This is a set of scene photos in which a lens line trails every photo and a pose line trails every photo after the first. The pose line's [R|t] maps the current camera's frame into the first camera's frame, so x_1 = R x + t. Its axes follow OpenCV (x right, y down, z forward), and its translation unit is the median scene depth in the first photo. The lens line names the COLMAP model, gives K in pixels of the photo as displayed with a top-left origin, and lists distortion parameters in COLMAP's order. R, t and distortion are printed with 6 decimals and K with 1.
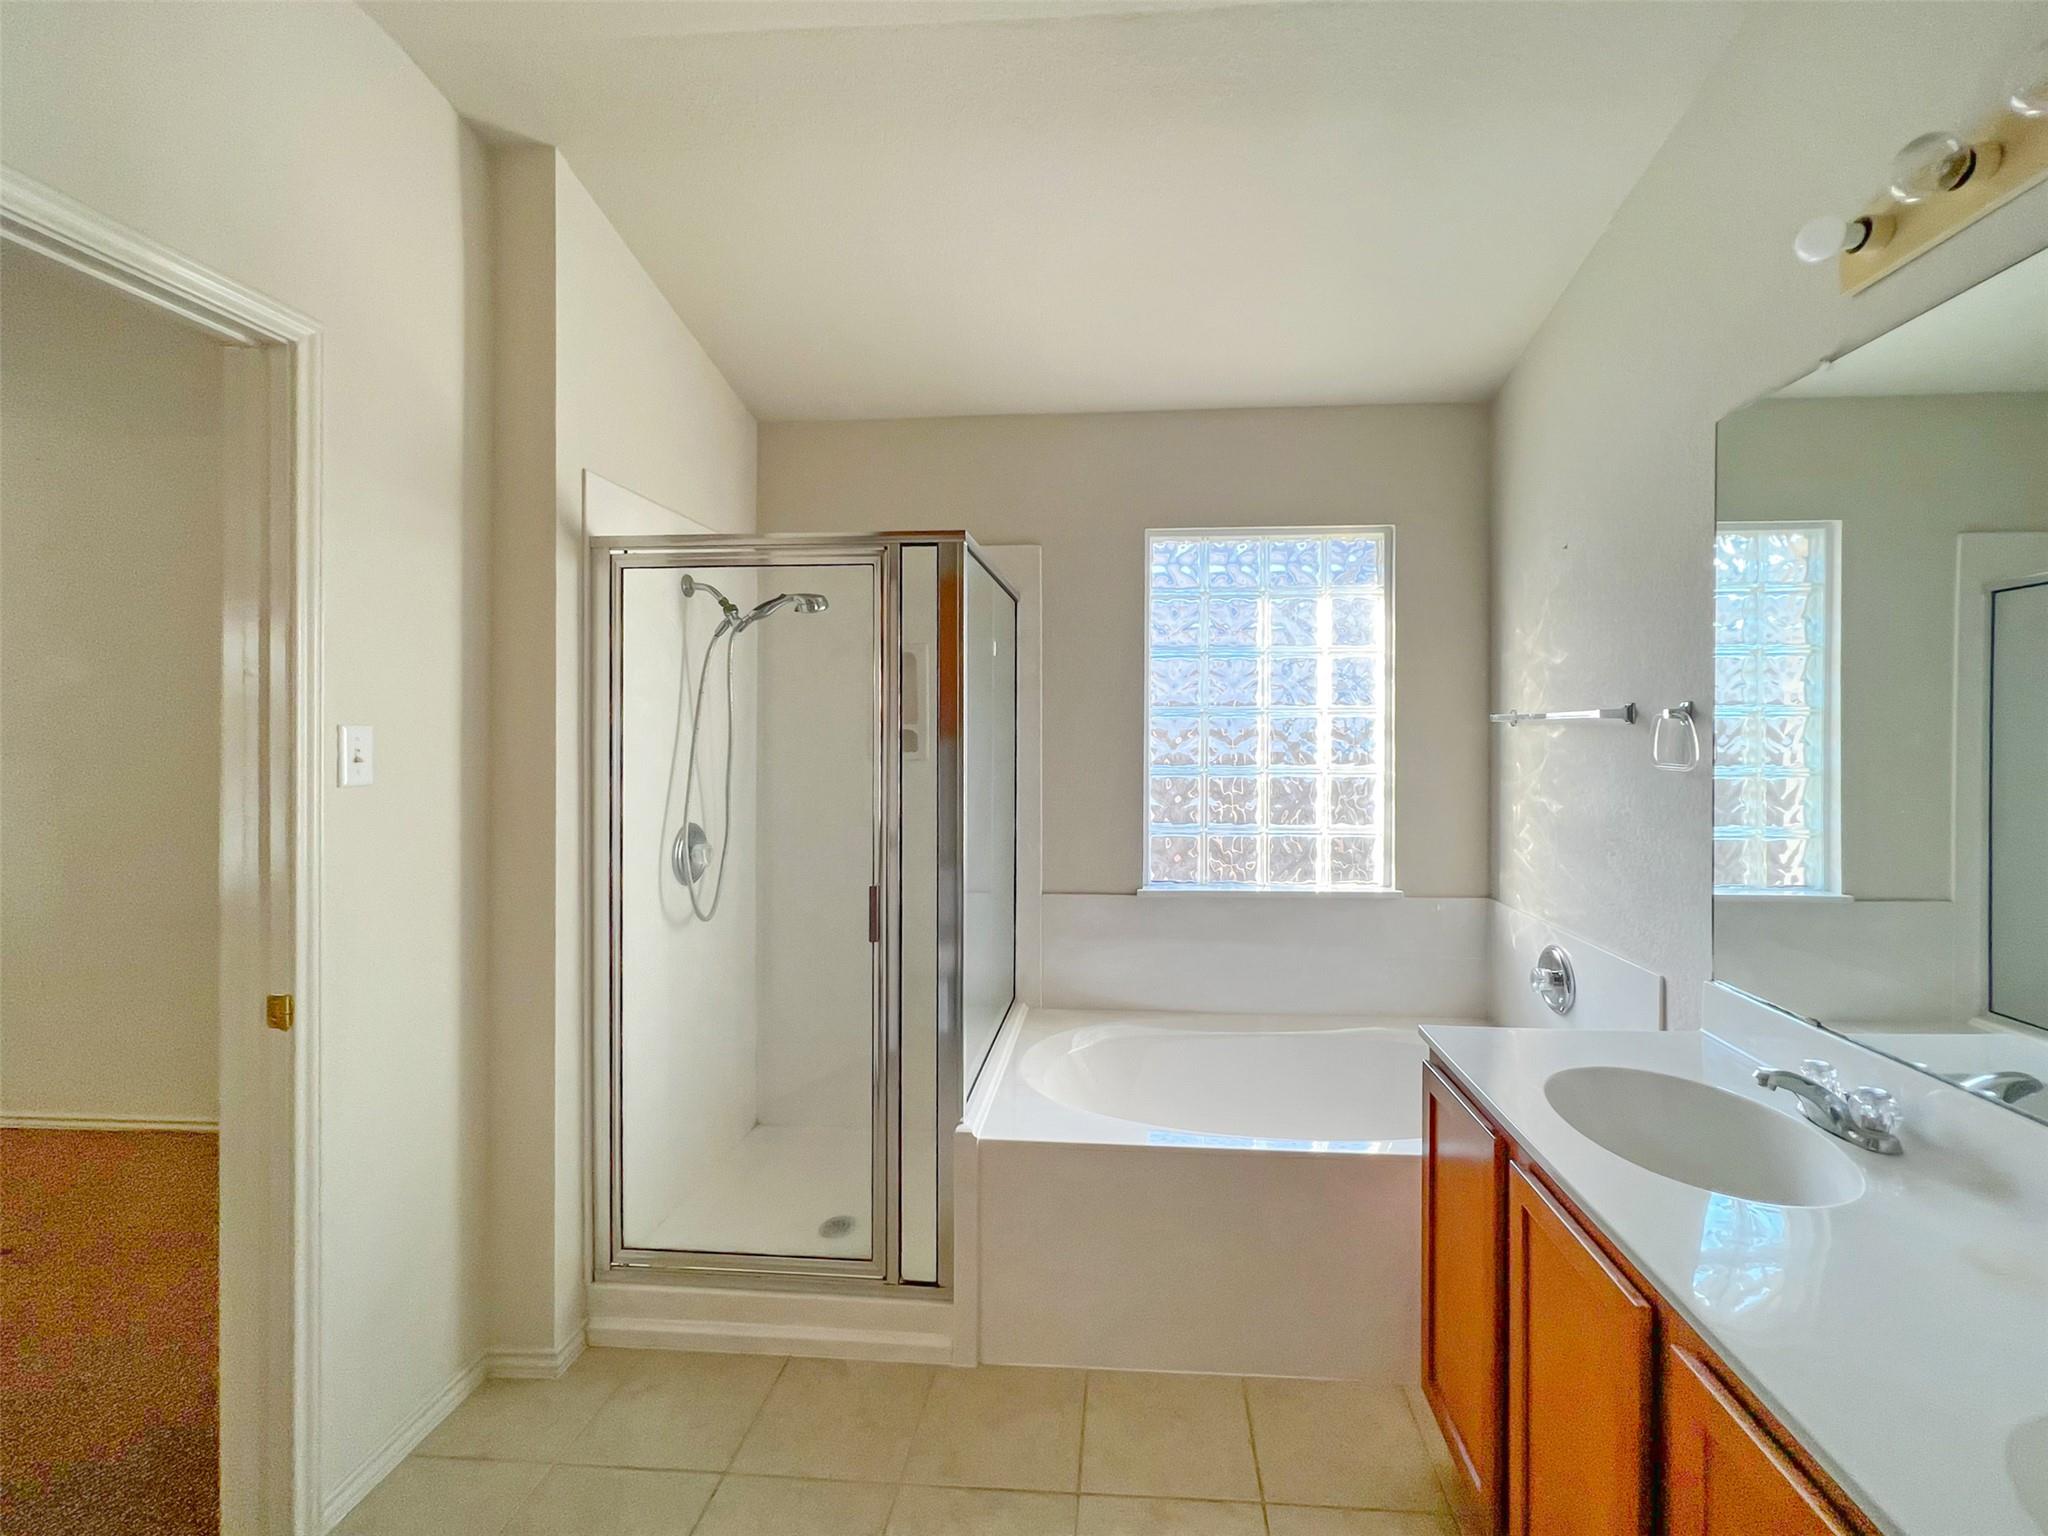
lens RADIAL K [[864.0, 0, 1023.6], [0, 864.0, 752.8], [0, 0, 1]] dist [-0.001483, -0.000023]
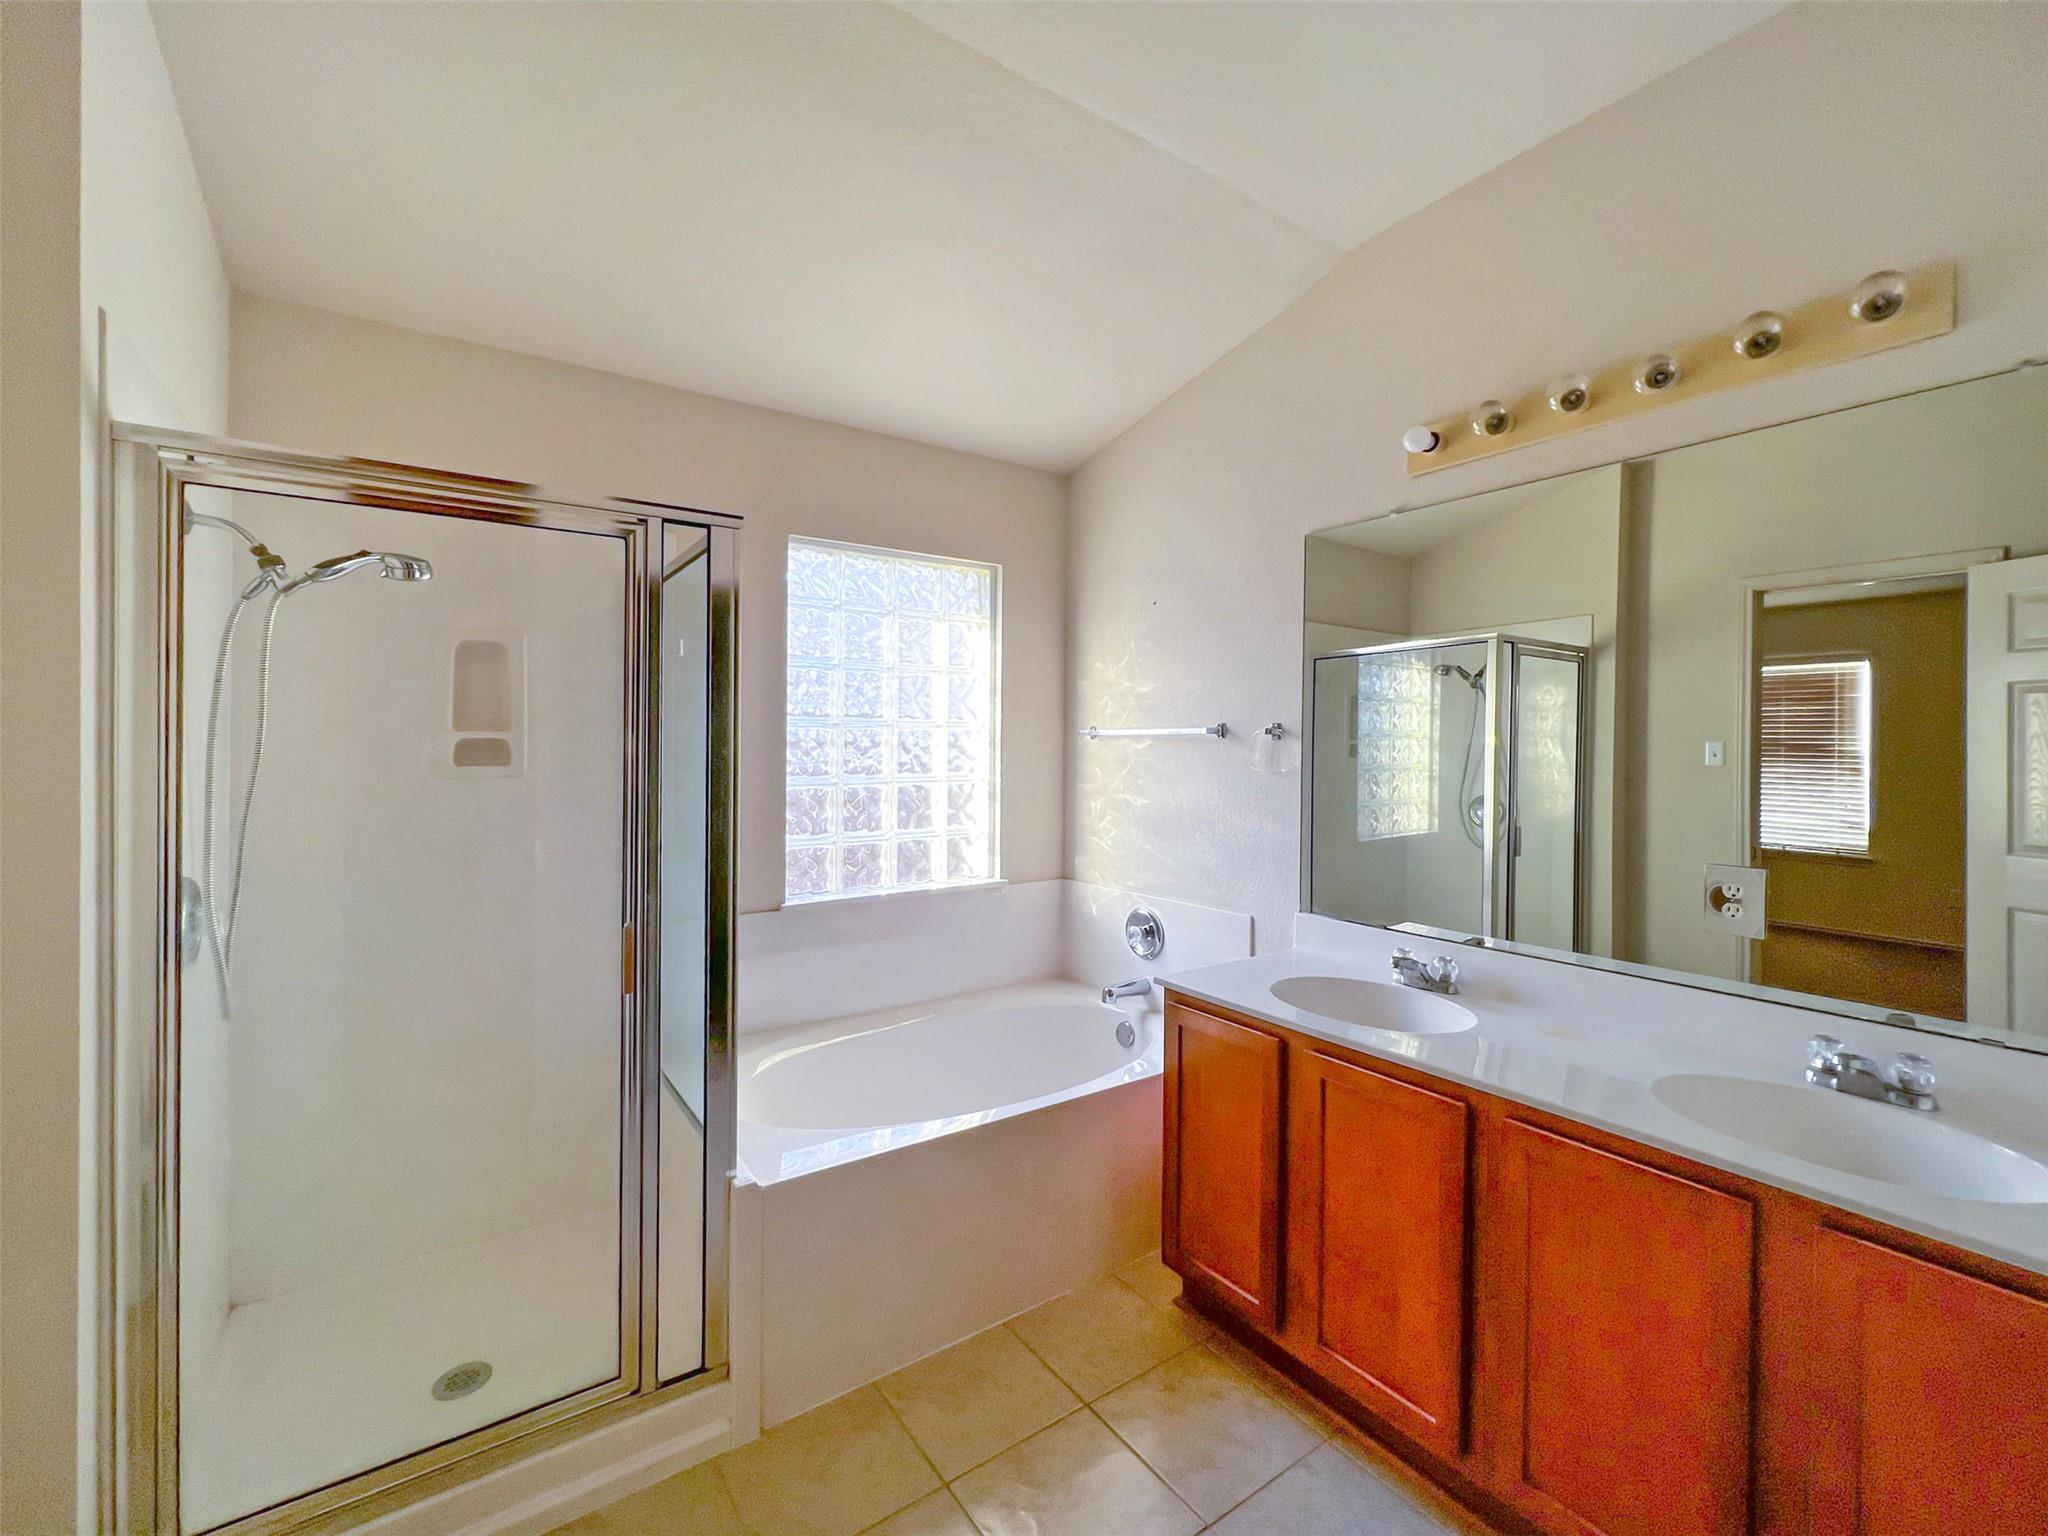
lens RADIAL K [[855.8, 0, 1018.3], [0, 855.8, 770.6], [0, 0, 1]] dist [-0.001234, -0.000237]
pose [[0.782386, -0.015270, 0.622606, -0.298406], [0.012045, 0.999883, 0.009387, 0.001346], [-0.622677, 0.000155, 0.782479, 0.092988]]
